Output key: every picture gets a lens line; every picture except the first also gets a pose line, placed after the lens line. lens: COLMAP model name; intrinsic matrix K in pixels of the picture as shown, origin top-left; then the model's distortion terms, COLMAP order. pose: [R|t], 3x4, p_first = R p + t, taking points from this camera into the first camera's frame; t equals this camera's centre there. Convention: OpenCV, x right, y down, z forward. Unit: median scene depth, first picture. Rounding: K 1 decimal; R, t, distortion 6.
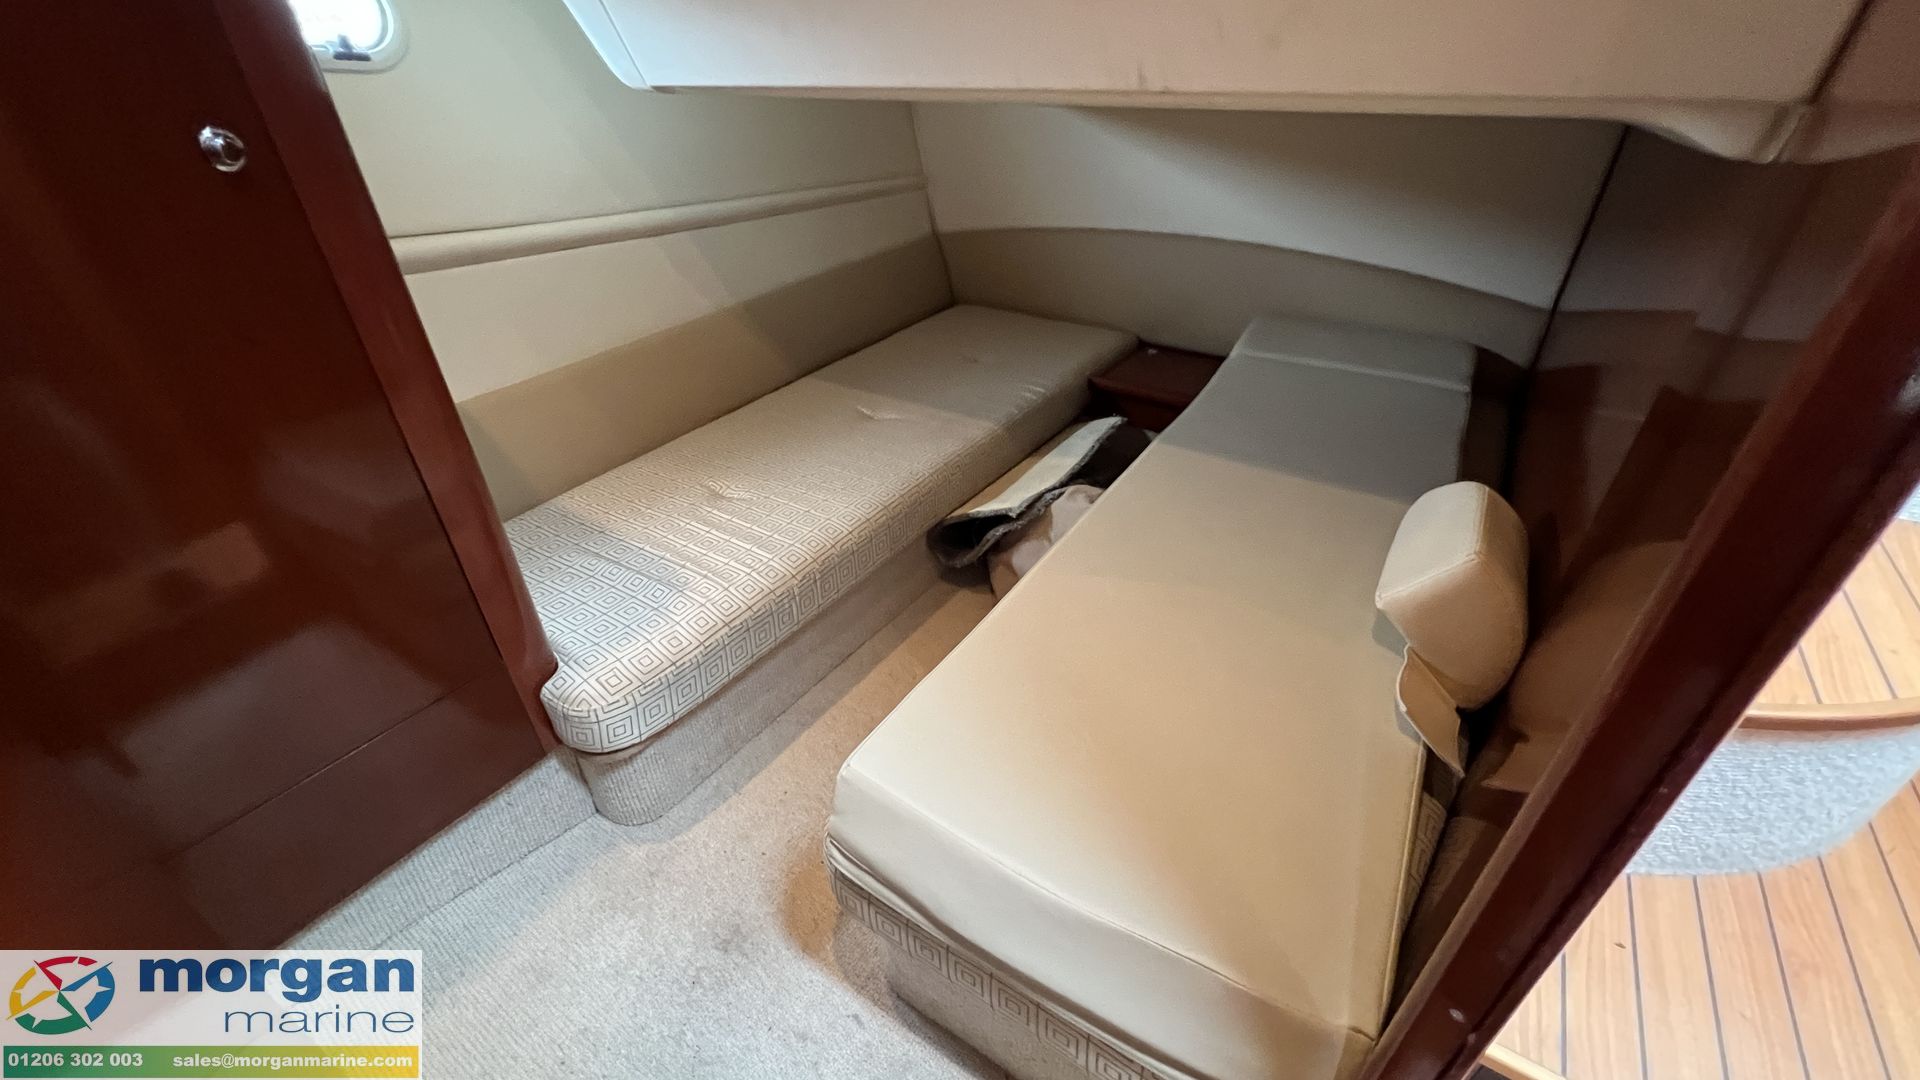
lens RADIAL K [[770.8, 0, 959.7], [0, 770.8, 542.9], [0, 0, 1]] dist [0.000821, 0.000010]
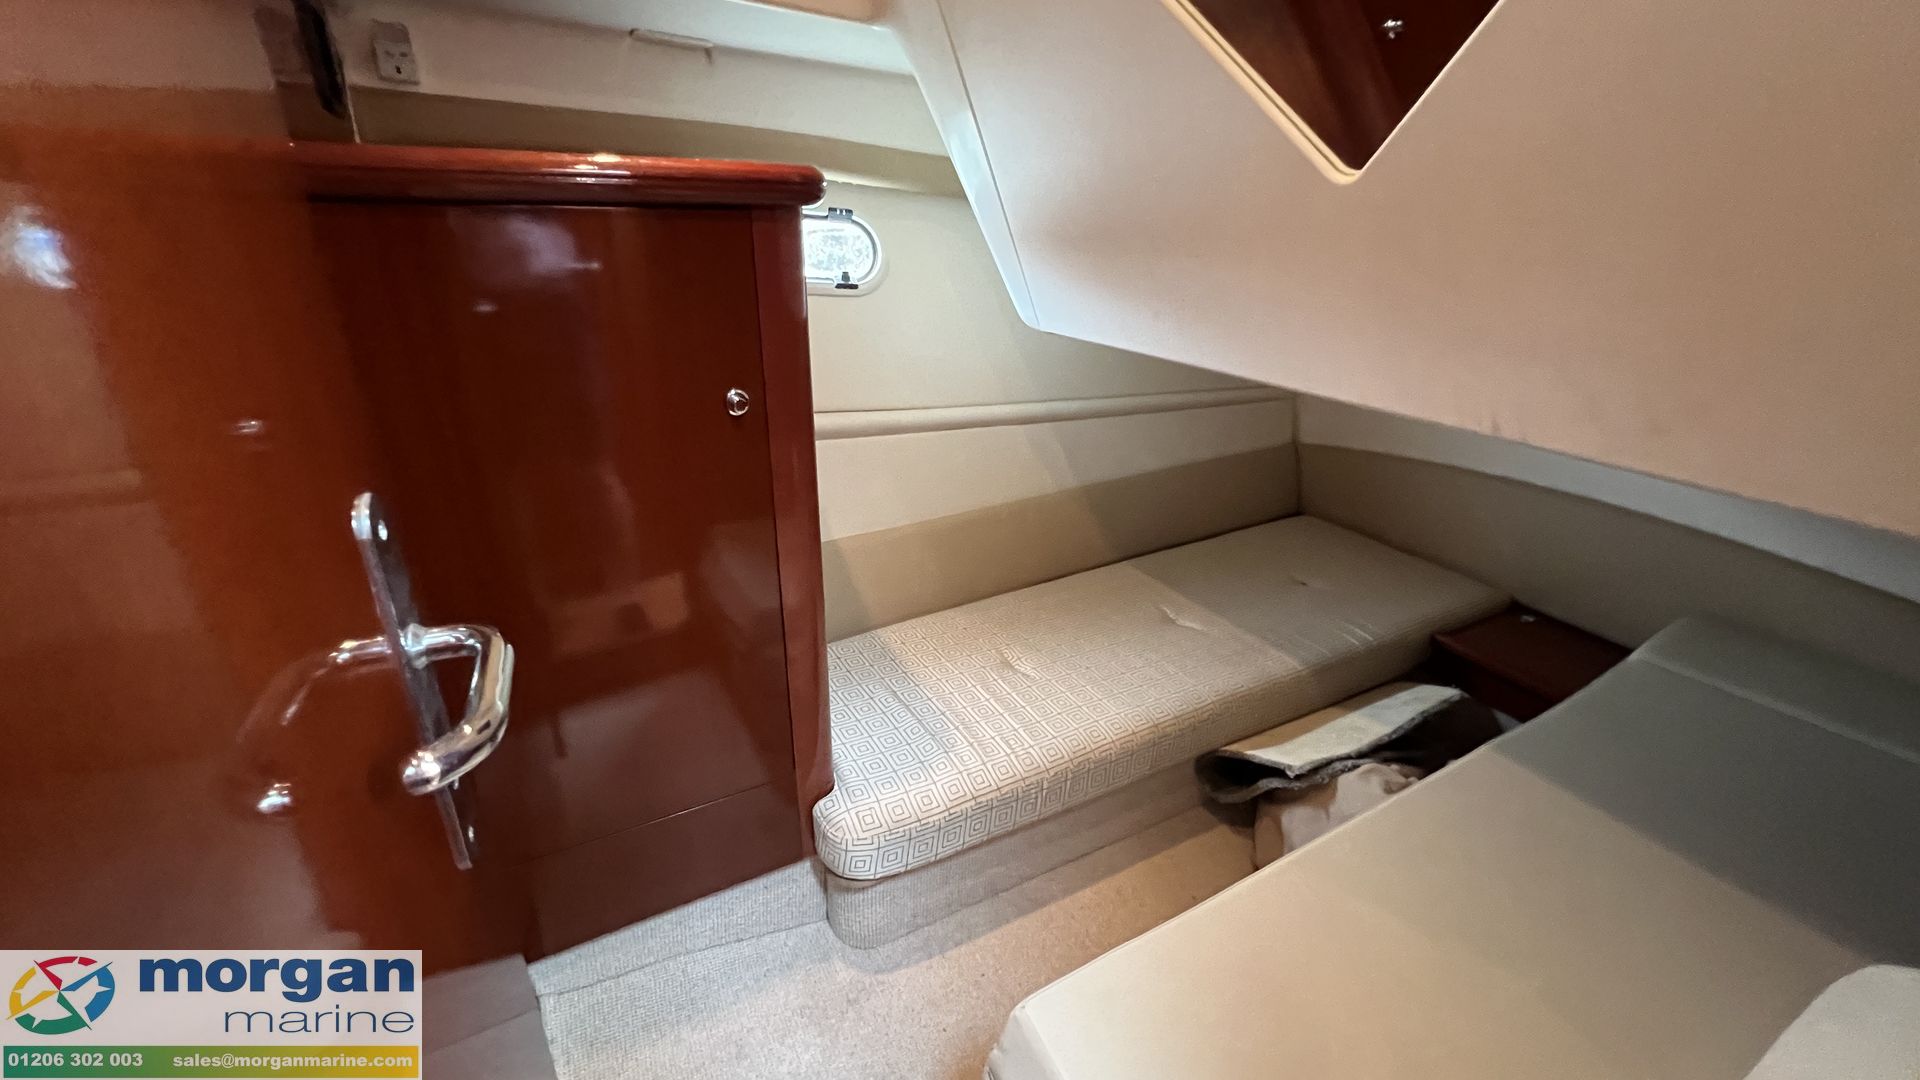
lens RADIAL K [[770.8, 0, 955.5], [0, 770.8, 537.1], [0, 0, 1]] dist [0.000821, 0.000010]
pose [[0.883107, 0.213717, -0.417670, 0.042372], [-0.281652, 0.953460, -0.107640, -0.102949], [0.375227, 0.212695, 0.902201, -0.058710]]
